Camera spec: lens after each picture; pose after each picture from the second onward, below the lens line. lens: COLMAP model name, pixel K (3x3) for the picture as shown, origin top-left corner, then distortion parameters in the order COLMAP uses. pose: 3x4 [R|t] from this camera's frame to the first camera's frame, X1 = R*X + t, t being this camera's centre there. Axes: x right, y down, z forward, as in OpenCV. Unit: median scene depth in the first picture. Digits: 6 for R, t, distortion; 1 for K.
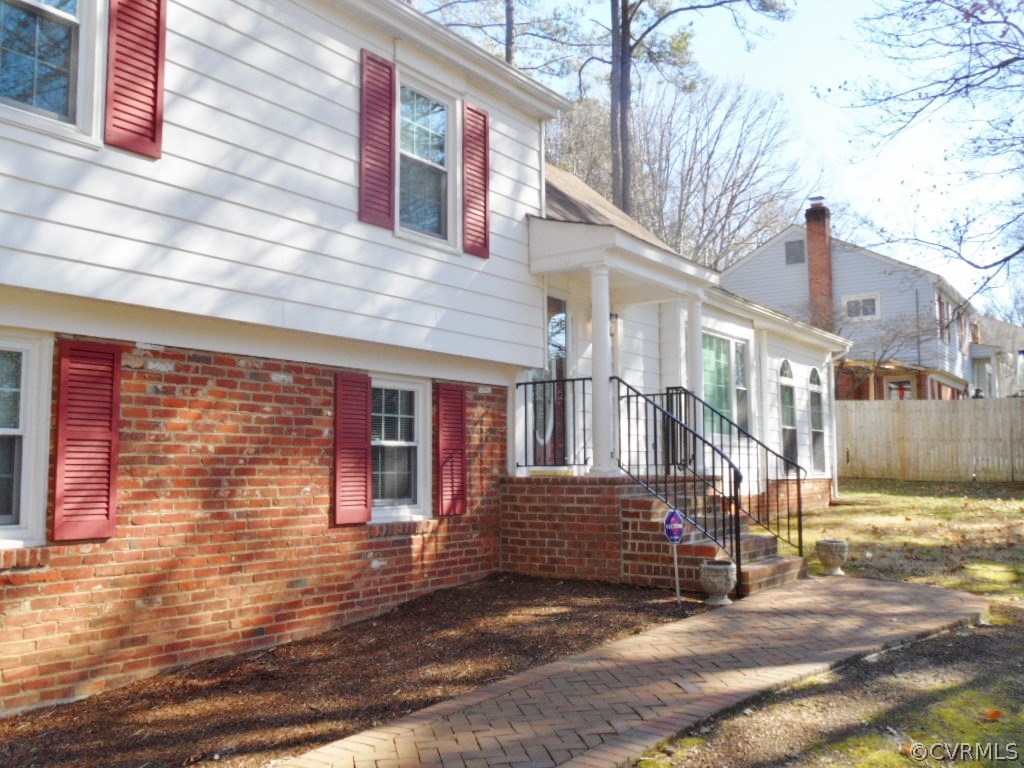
lens RADIAL K [[967.8, 0, 512.0], [0, 967.8, 382.2], [0, 0, 1]] dist [0.004923, 0.000000]
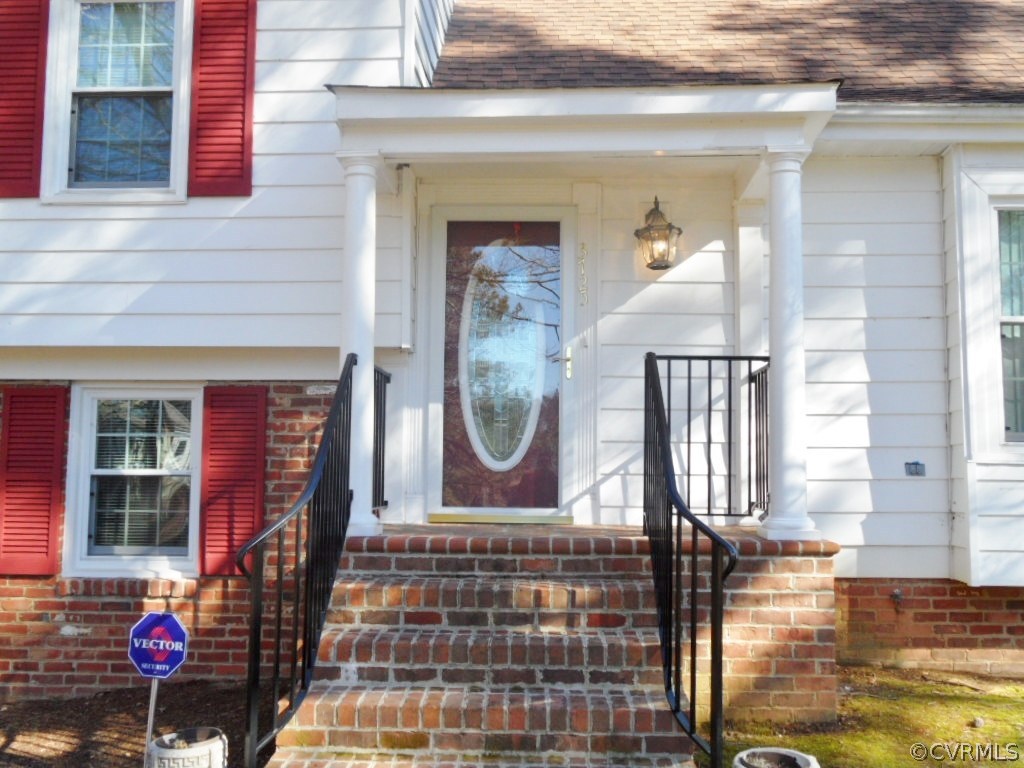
lens RADIAL K [[967.8, 0, 516.2], [0, 967.8, 382.9], [0, 0, 1]] dist [0.004923, 0.000000]
pose [[0.520722, -0.066138, -0.851160, 0.683615], [0.066075, 0.997126, -0.037057, 0.041837], [0.851165, -0.036944, 0.523596, 0.869045]]
